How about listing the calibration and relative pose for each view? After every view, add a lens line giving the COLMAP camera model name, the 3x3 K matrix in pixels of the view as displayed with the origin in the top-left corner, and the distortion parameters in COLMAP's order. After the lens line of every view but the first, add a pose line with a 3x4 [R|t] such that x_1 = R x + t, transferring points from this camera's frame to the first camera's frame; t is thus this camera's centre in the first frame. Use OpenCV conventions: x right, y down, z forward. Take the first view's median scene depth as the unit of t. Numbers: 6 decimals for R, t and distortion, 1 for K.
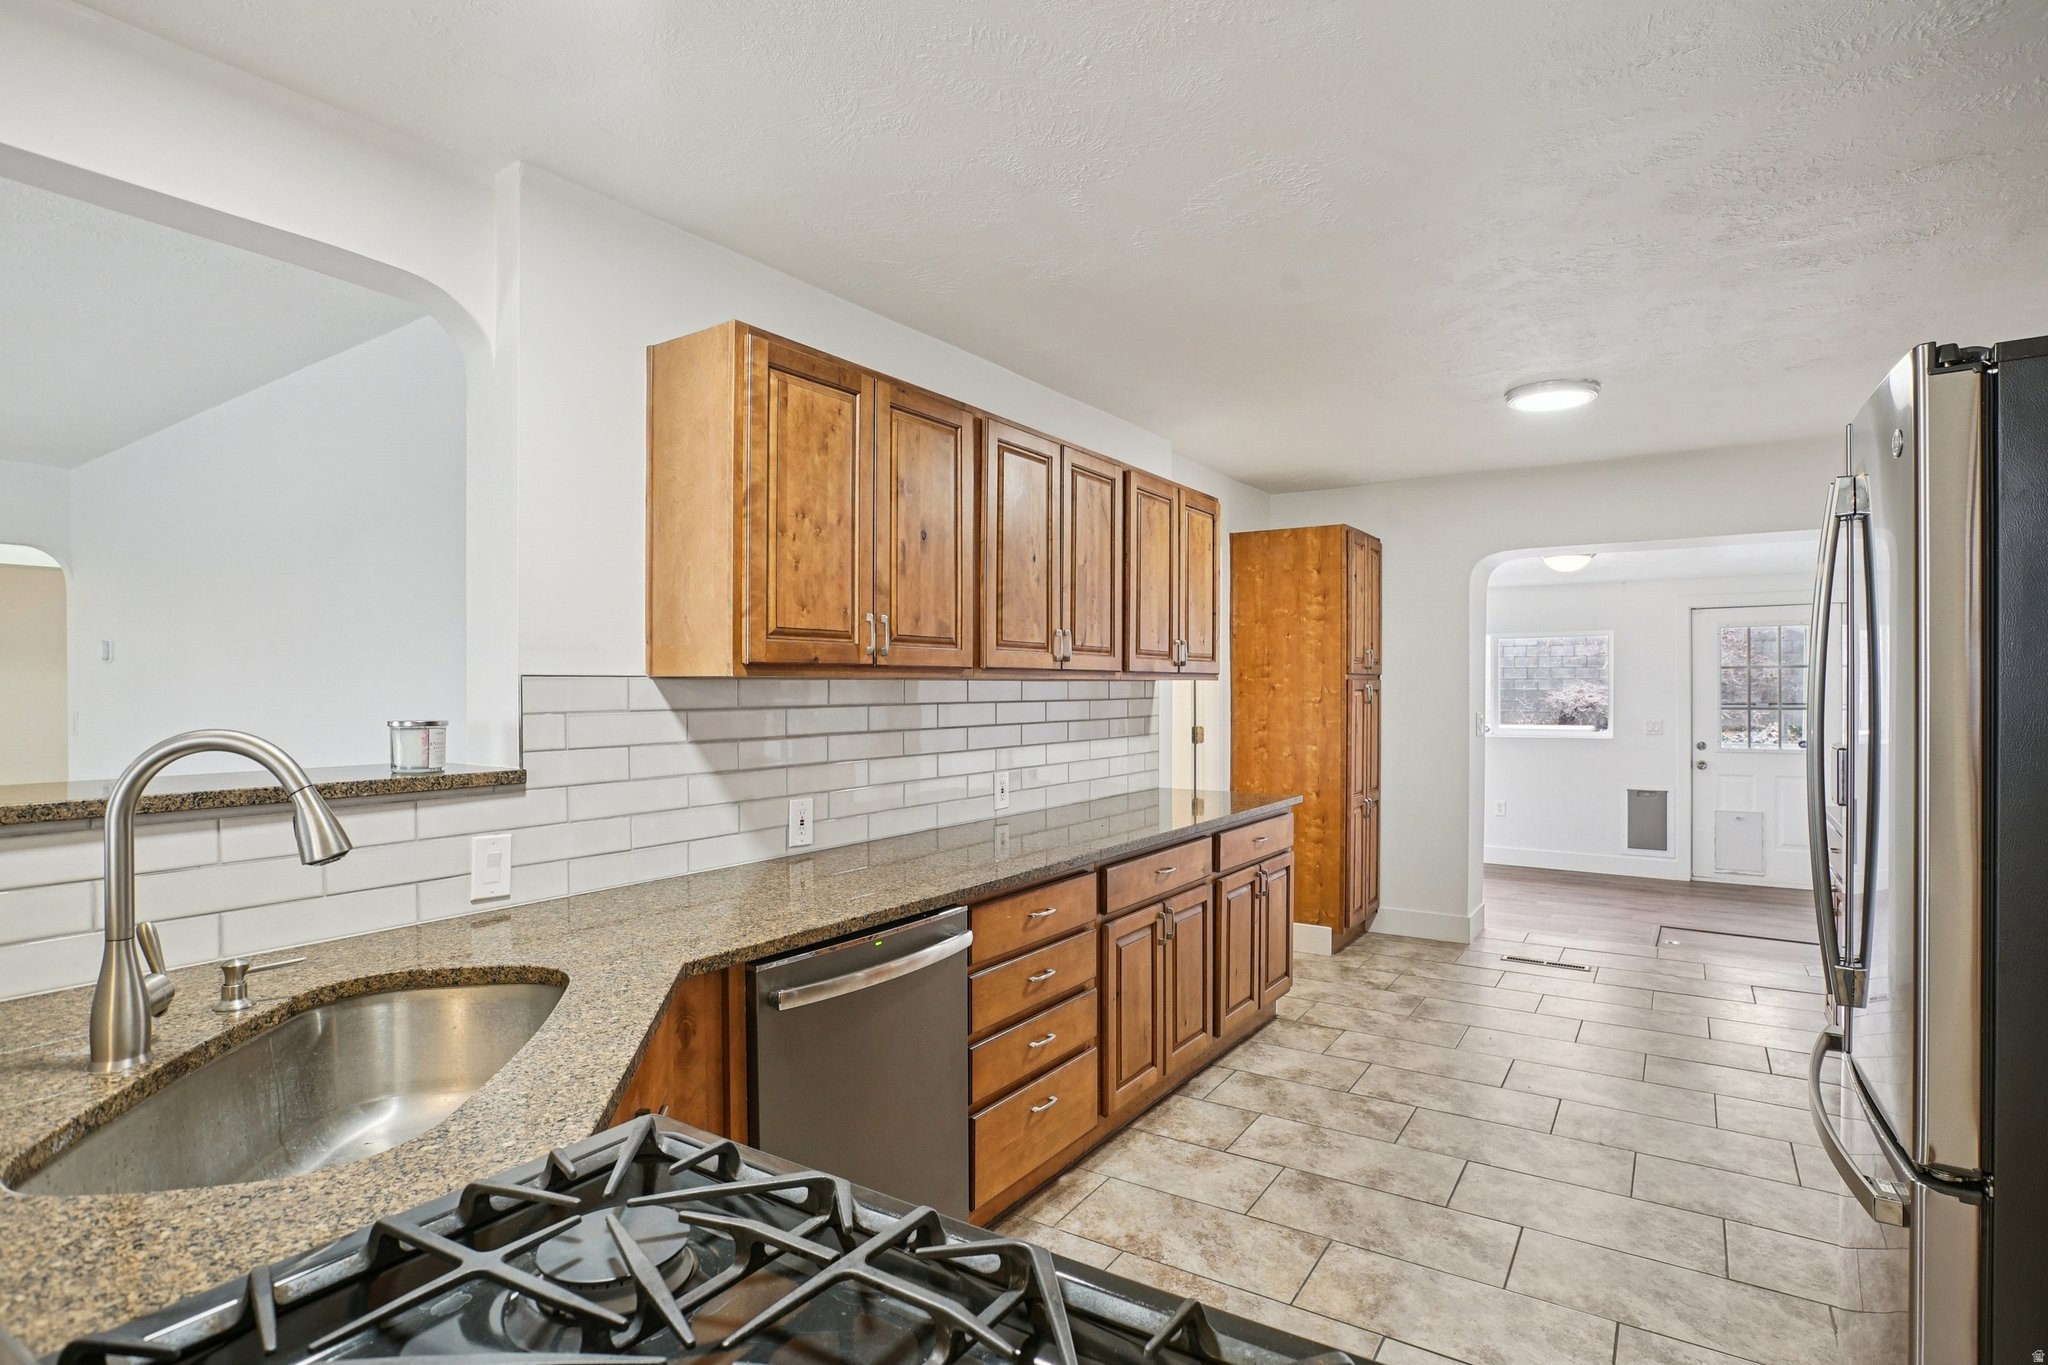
lens RADIAL K [[1021.6, 0, 1038.5], [0, 1021.6, 681.0], [0, 0, 1]] dist [-0.030089, 0.000750]
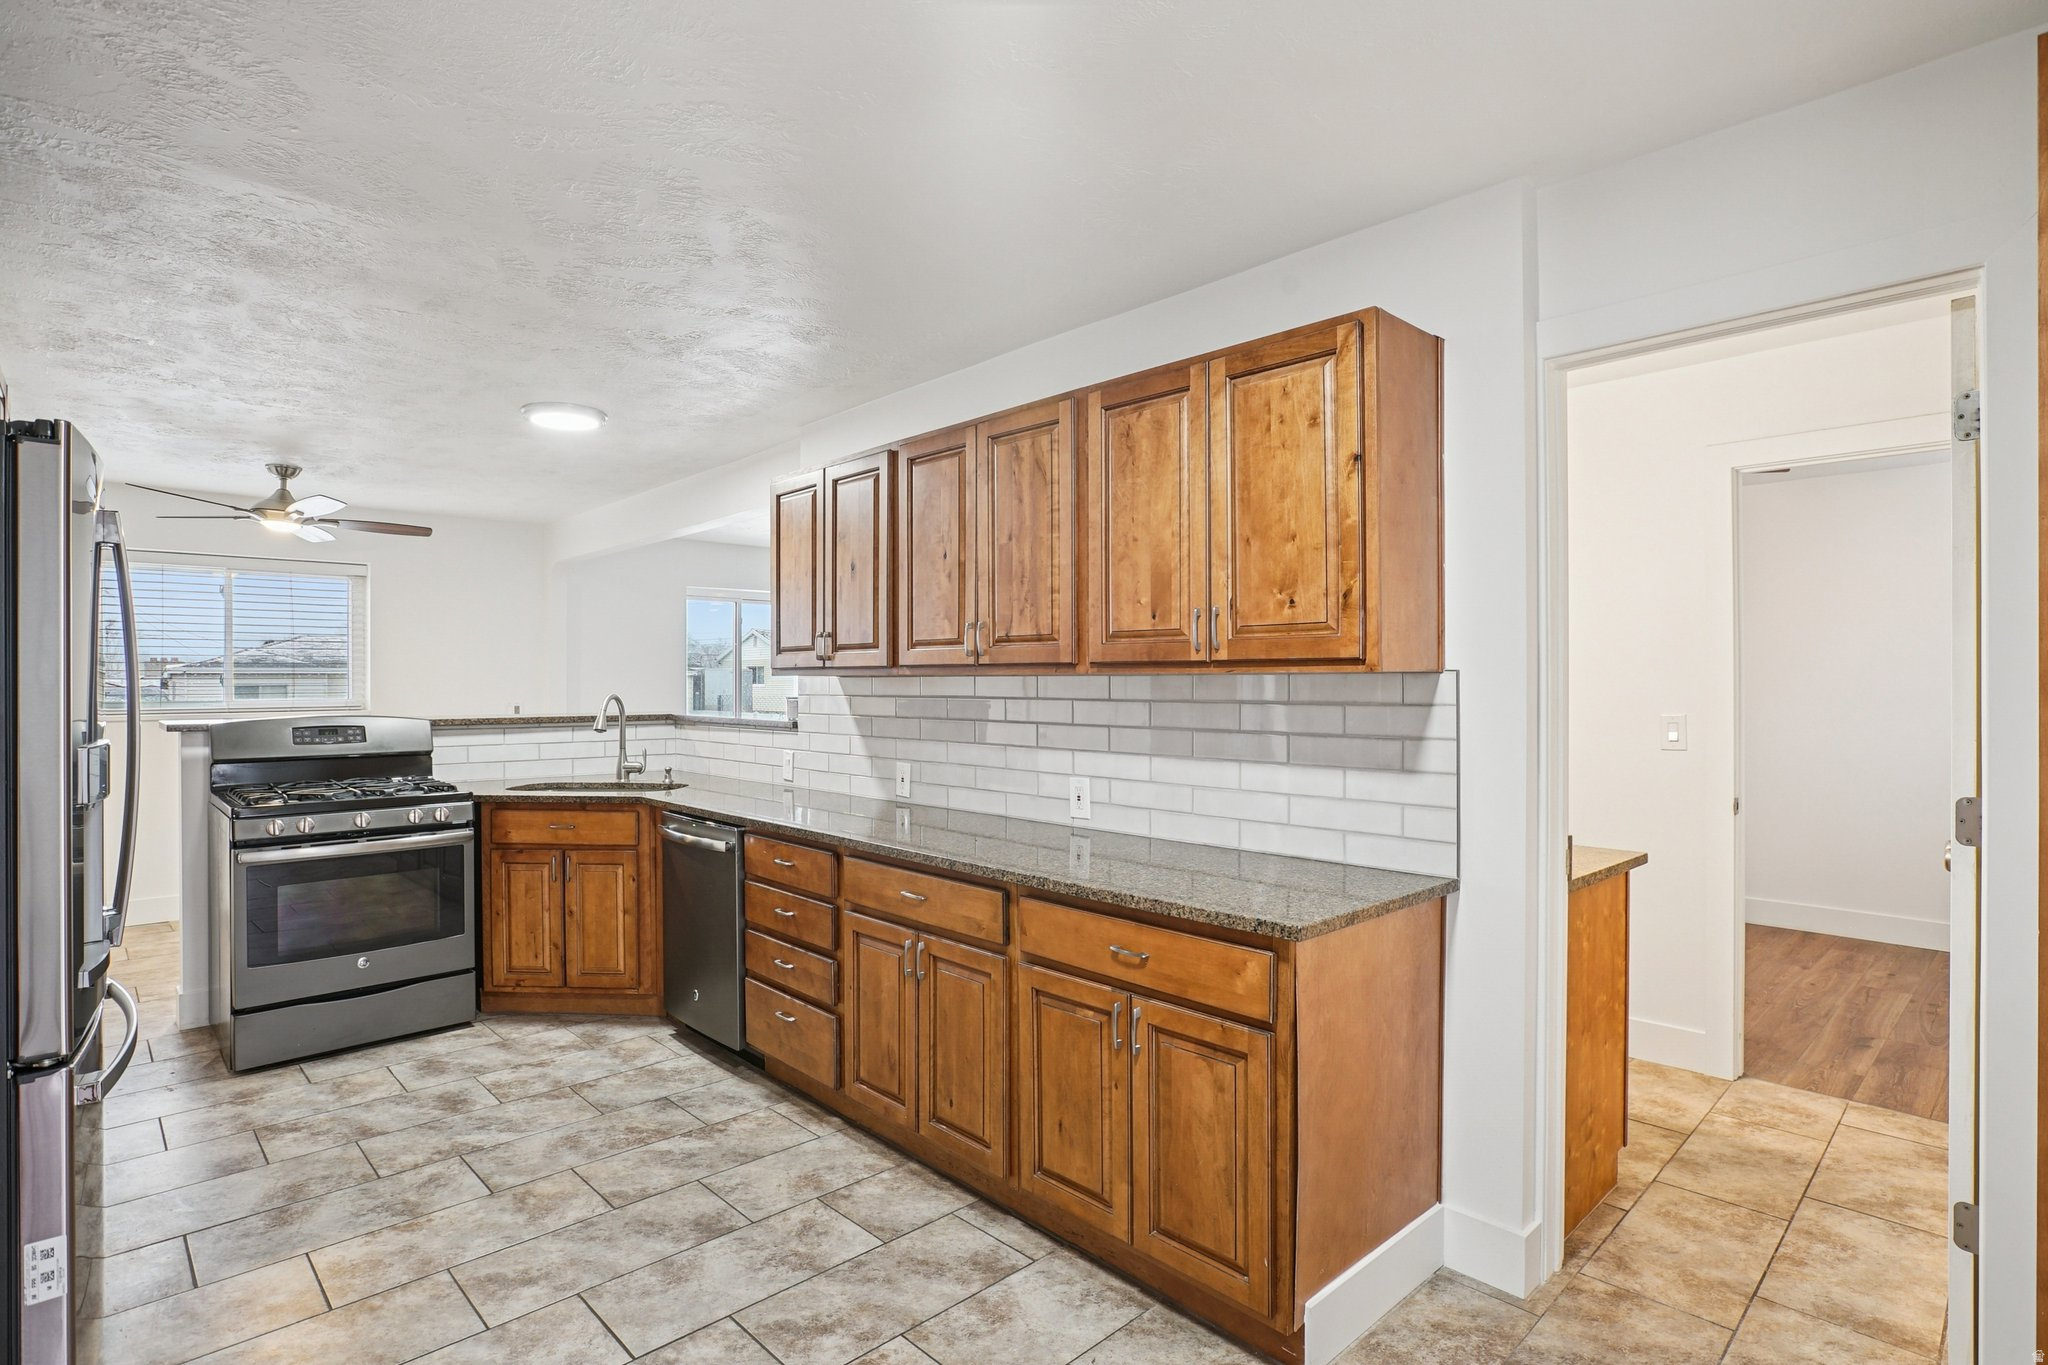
lens RADIAL K [[1021.6, 0, 1038.5], [0, 1021.6, 681.0], [0, 0, 1]] dist [-0.030089, 0.000750]
pose [[-0.228042, -0.004676, -0.973640, 1.028273], [0.003442, 0.999978, -0.005609, 0.010872], [0.973645, -0.004630, -0.228021, 1.416588]]
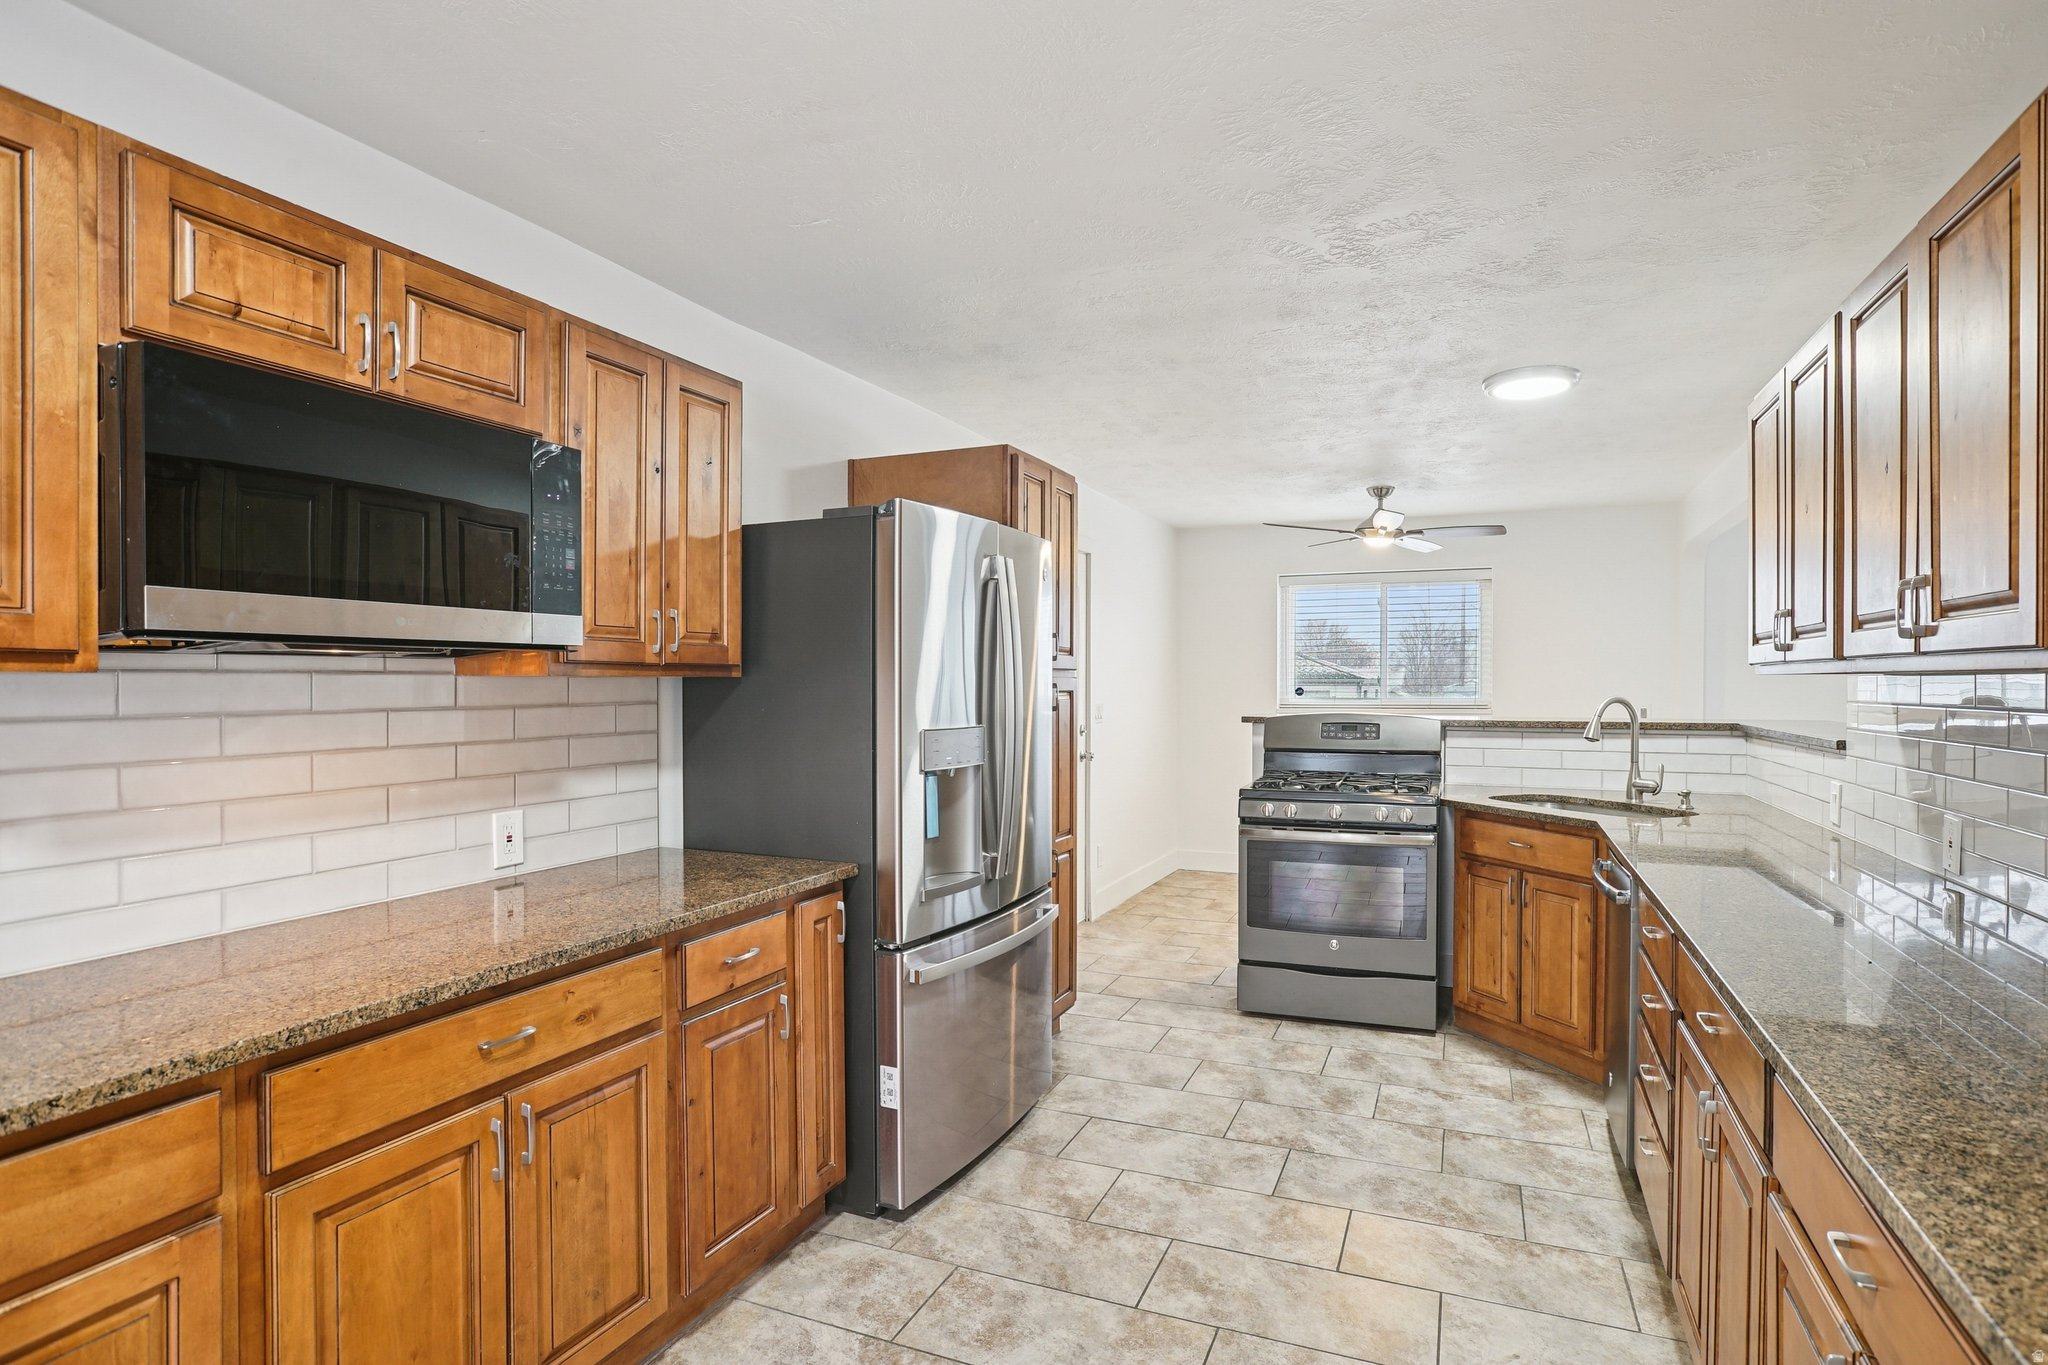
lens RADIAL K [[1039.7, 0, 1028.7], [0, 1039.7, 691.0], [0, 0, 1]] dist [-0.019235, 0.001079]
pose [[-0.985687, 0.002391, -0.168571, 0.625795], [0.001477, 0.999984, 0.005544, 0.003897], [0.168582, 0.005216, -0.985674, 1.613266]]
